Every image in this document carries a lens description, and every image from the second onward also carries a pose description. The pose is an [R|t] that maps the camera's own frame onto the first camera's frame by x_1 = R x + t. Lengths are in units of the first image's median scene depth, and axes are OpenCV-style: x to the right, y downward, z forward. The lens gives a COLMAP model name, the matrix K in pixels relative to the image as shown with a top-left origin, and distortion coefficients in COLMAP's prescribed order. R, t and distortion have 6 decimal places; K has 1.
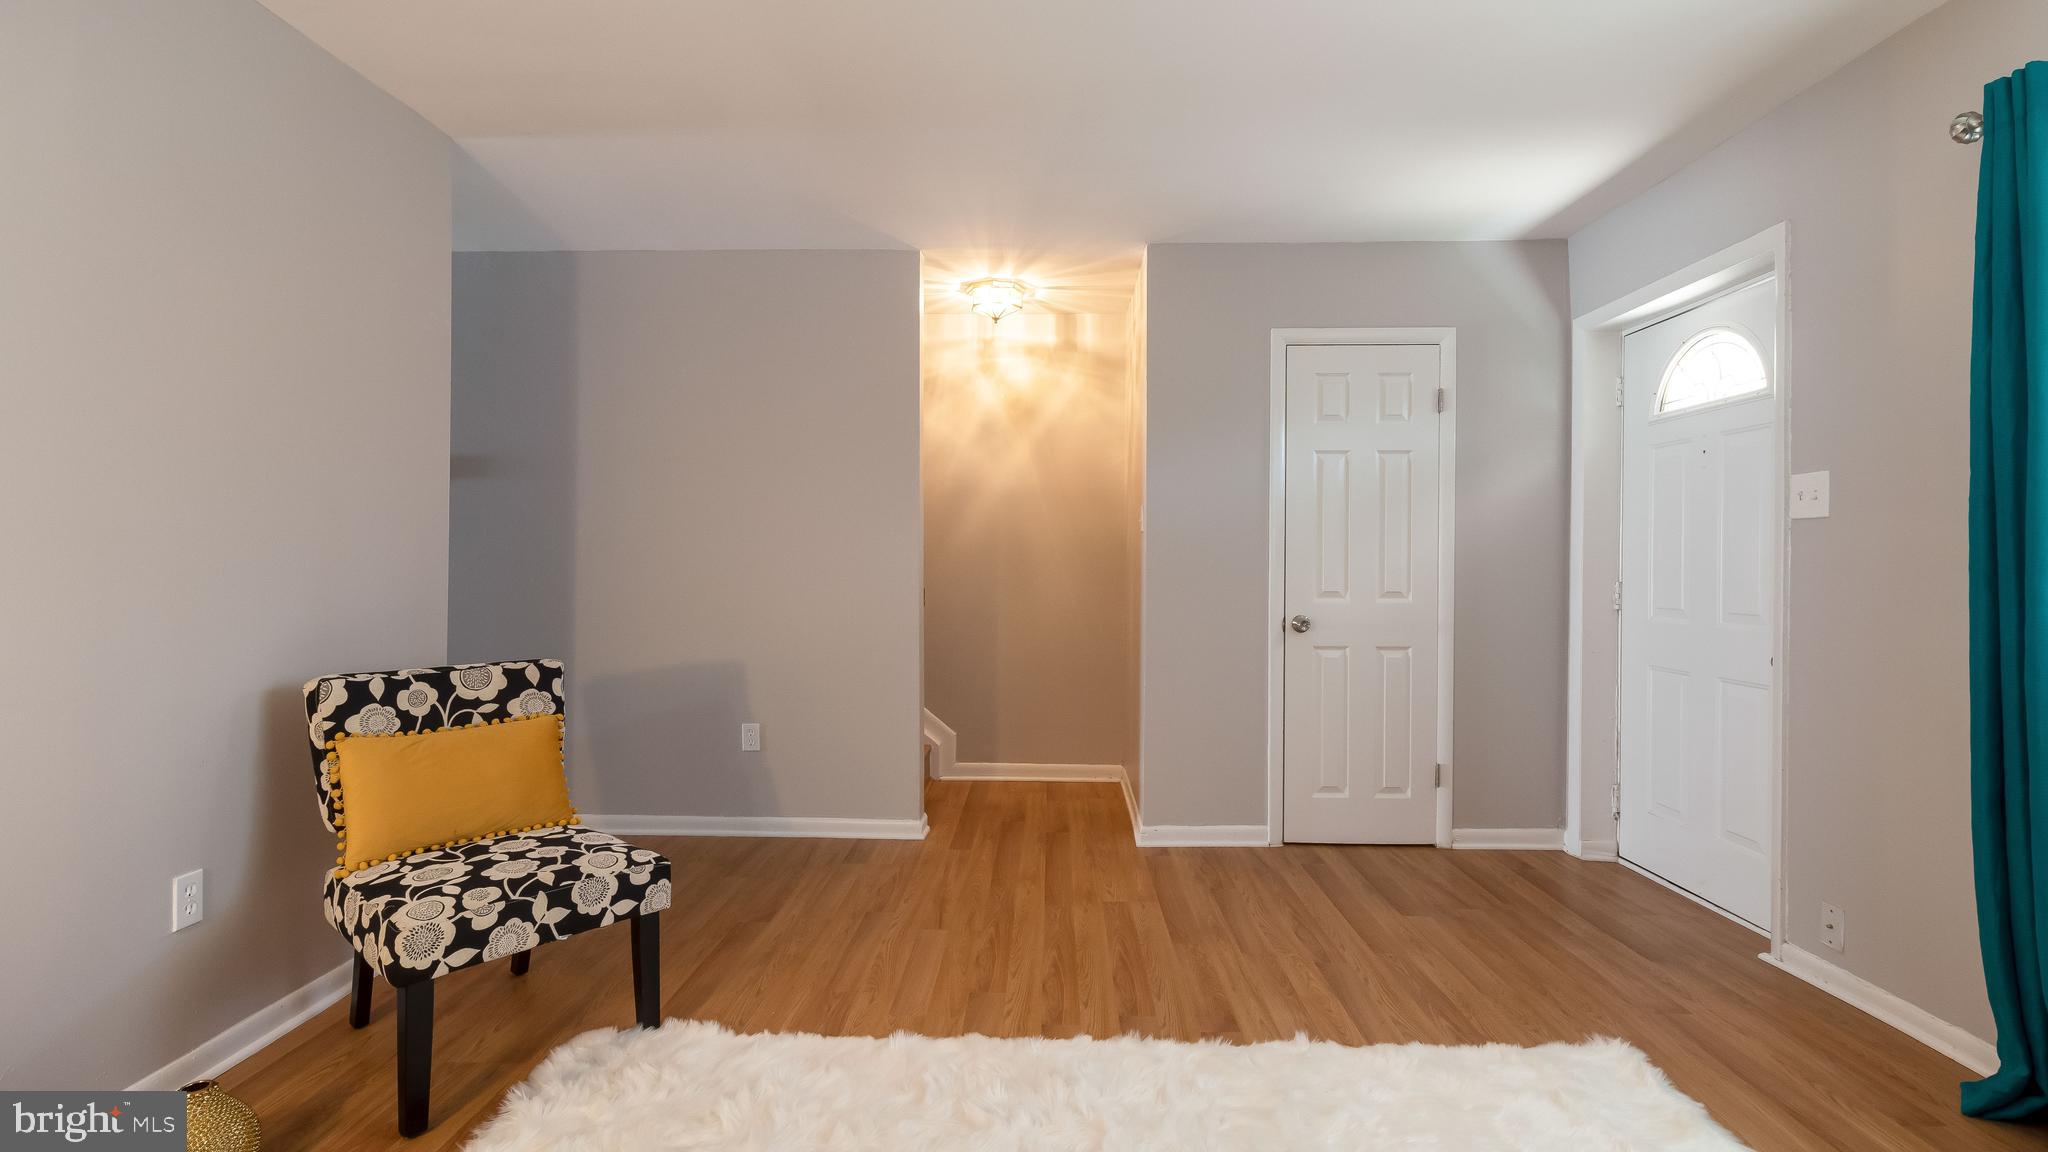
lens RADIAL K [[939.1, 0, 1020.5], [0, 939.1, 565.0], [0, 0, 1]] dist [0.002534, -0.000546]
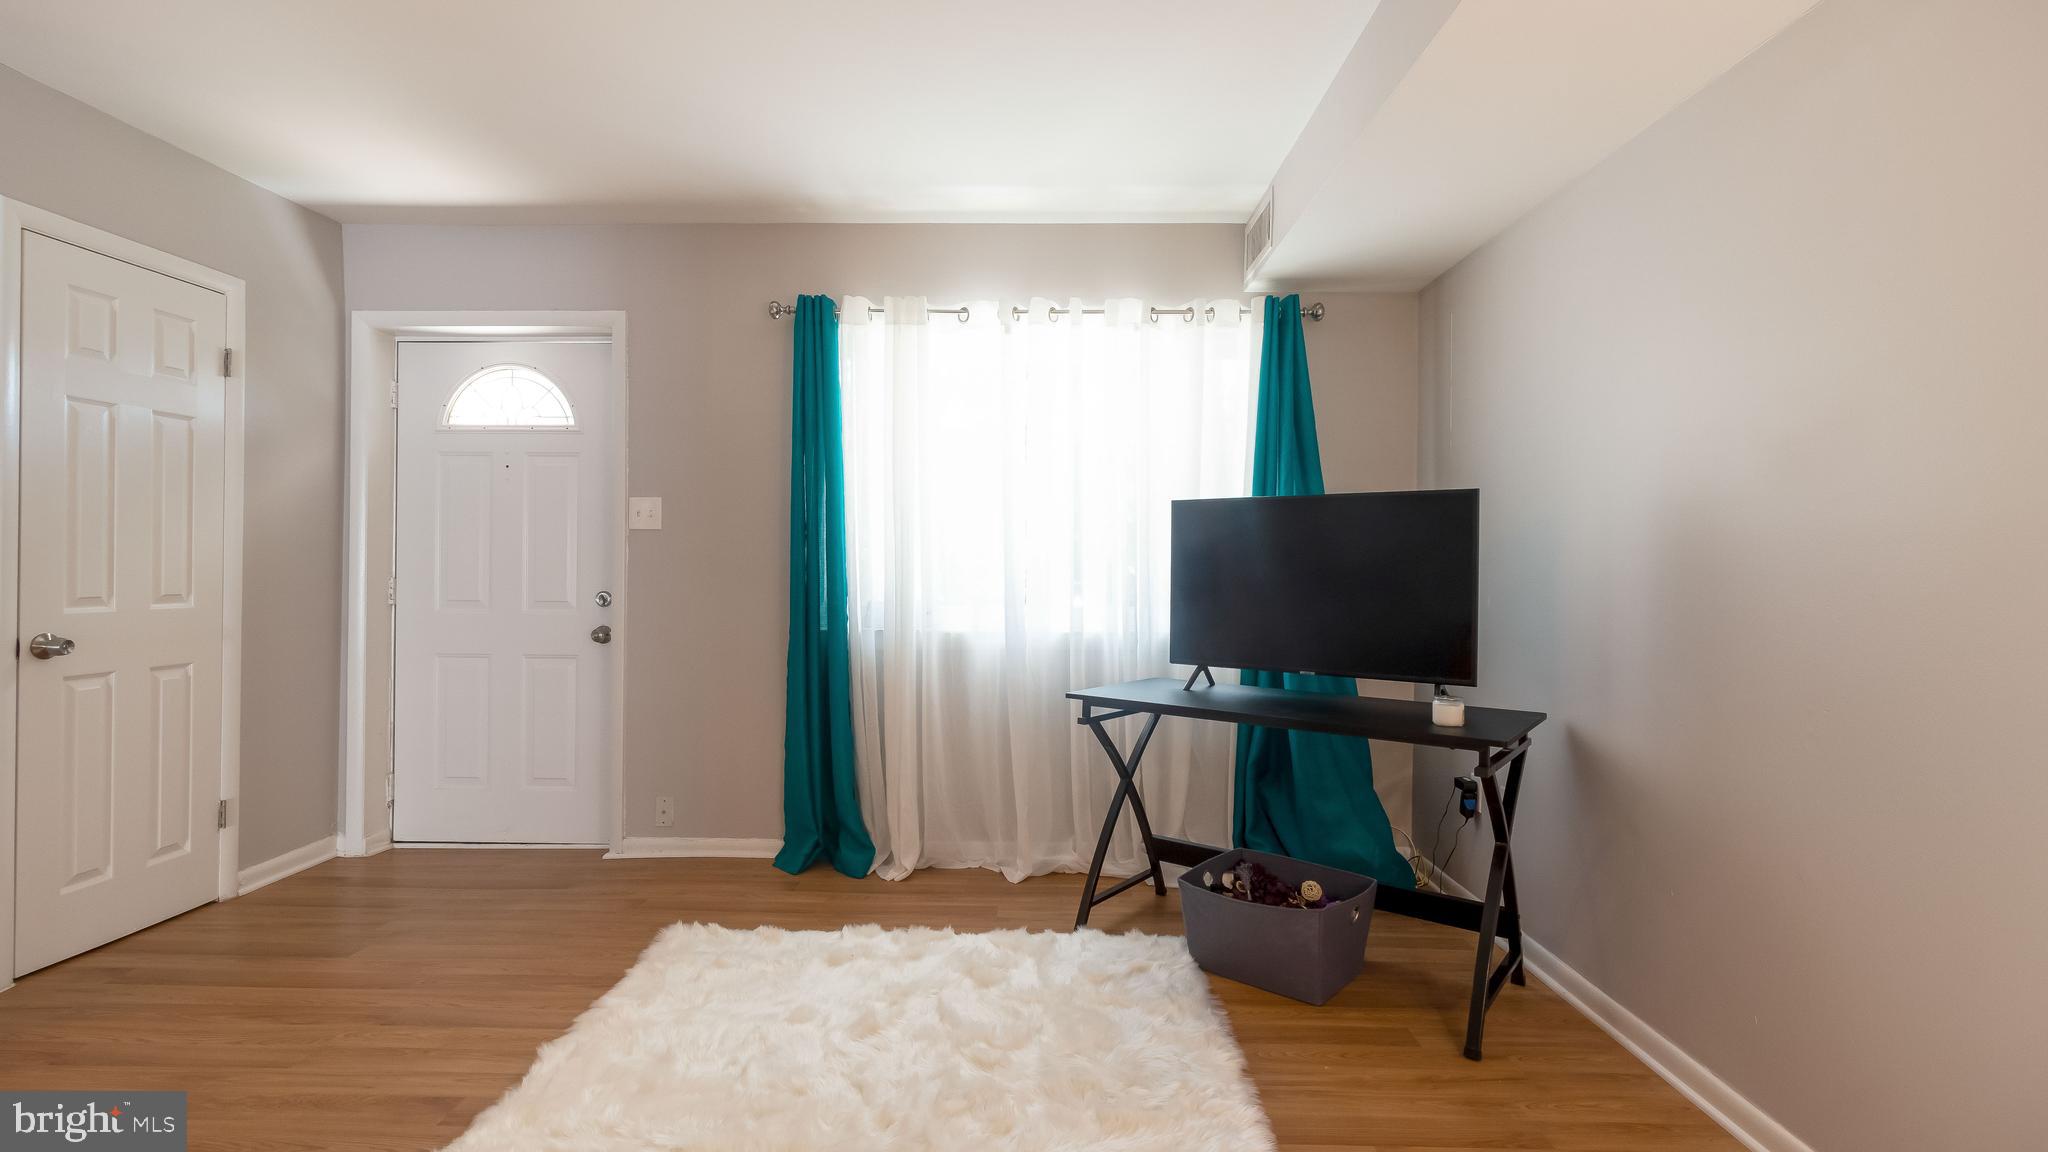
lens RADIAL K [[939.1, 0, 1022.6], [0, 939.1, 564.4], [0, 0, 1]] dist [0.002534, -0.000546]
pose [[0.000055, 0.000047, 1.000000, -0.388934], [-0.005495, 0.999985, -0.000047, -0.000263], [-0.999985, -0.005495, 0.000055, 0.296485]]
